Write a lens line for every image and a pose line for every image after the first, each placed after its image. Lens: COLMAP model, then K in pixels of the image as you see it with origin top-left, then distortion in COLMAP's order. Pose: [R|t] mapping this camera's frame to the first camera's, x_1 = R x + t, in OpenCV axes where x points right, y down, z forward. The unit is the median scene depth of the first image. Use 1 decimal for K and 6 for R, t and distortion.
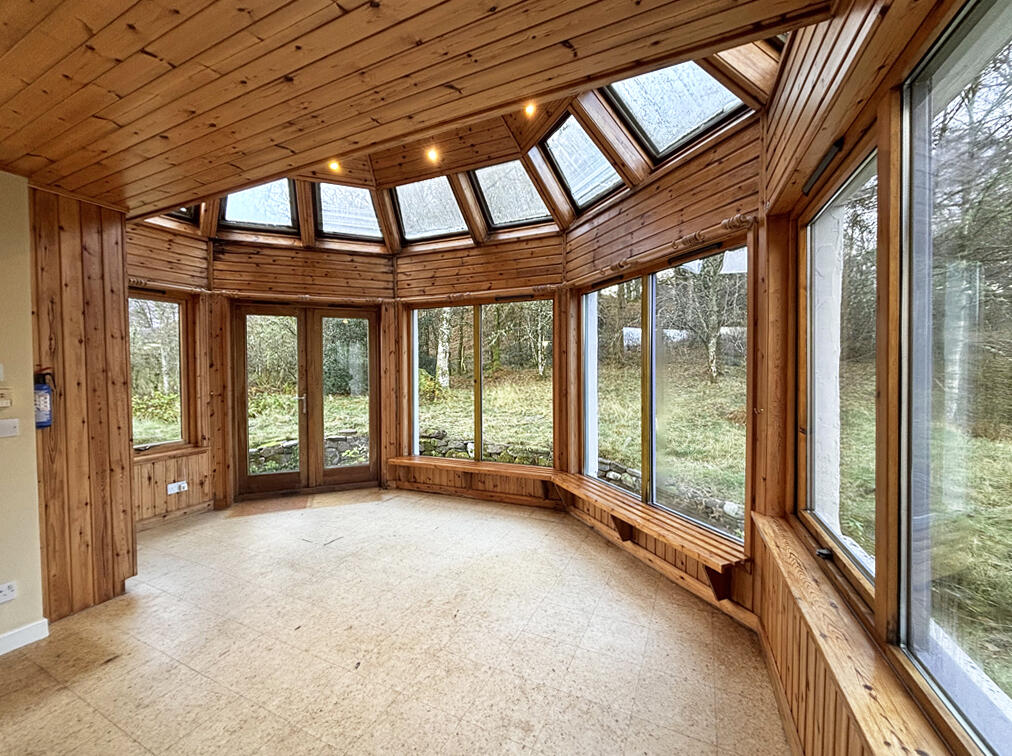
lens RADIAL K [[412.0, 0, 501.9], [0, 412.0, 380.4], [0, 0, 1]] dist [-0.000101, -0.000958]
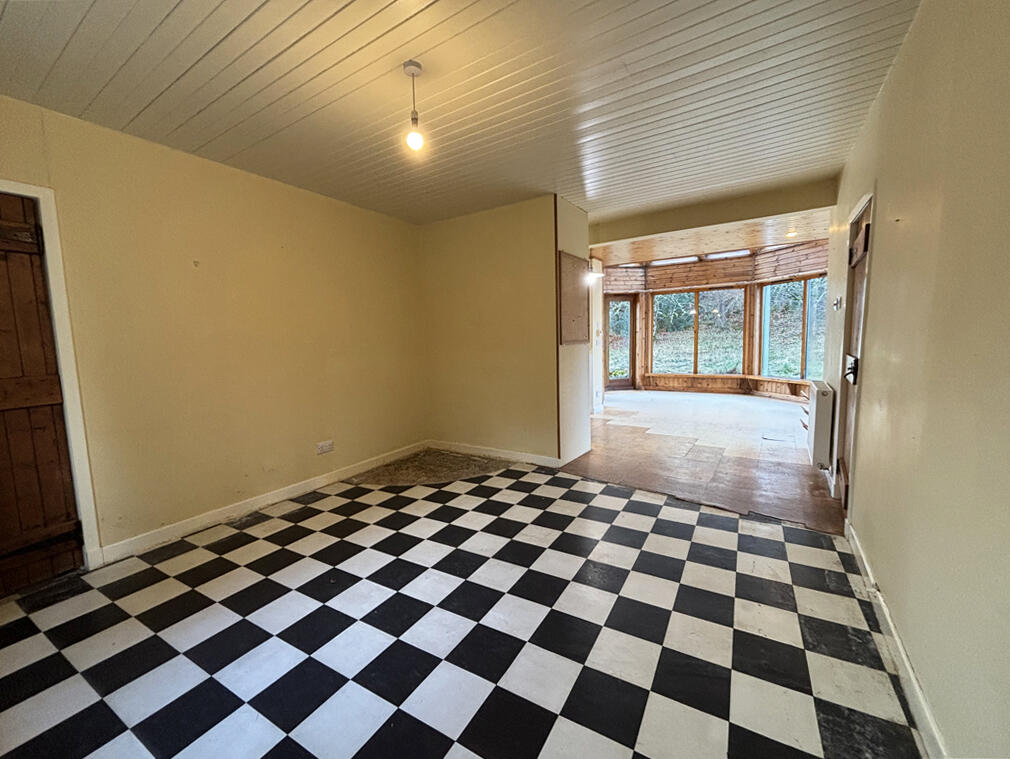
lens RADIAL K [[411.2, 0, 501.4], [0, 411.2, 380.0], [0, 0, 1]] dist [-0.000101, -0.000958]
pose [[0.992114, -0.008554, -0.125048, -0.739693], [0.016207, 0.998048, 0.060314, 0.097371], [0.124288, -0.061865, 0.990316, -1.055112]]
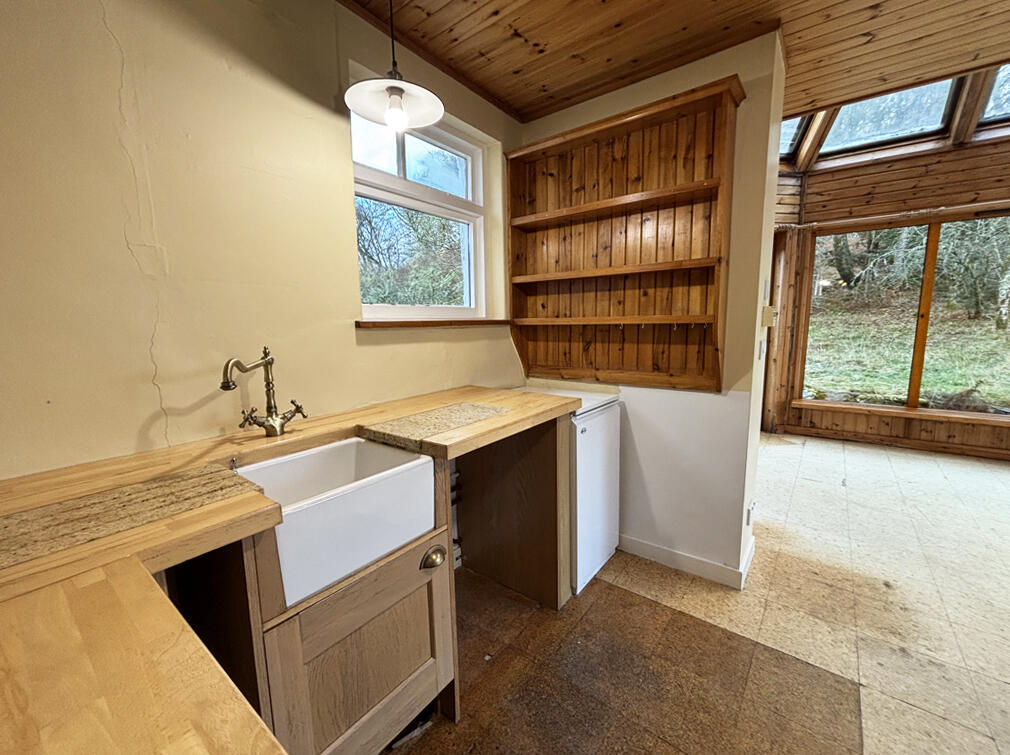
lens RADIAL K [[411.2, 0, 508.1], [0, 411.2, 376.0], [0, 0, 1]] dist [-0.000101, -0.000958]
pose [[0.968882, 0.026219, -0.246130, -0.700565], [0.000836, 0.994022, 0.109178, 0.033260], [0.247521, -0.105987, 0.963068, -0.053256]]
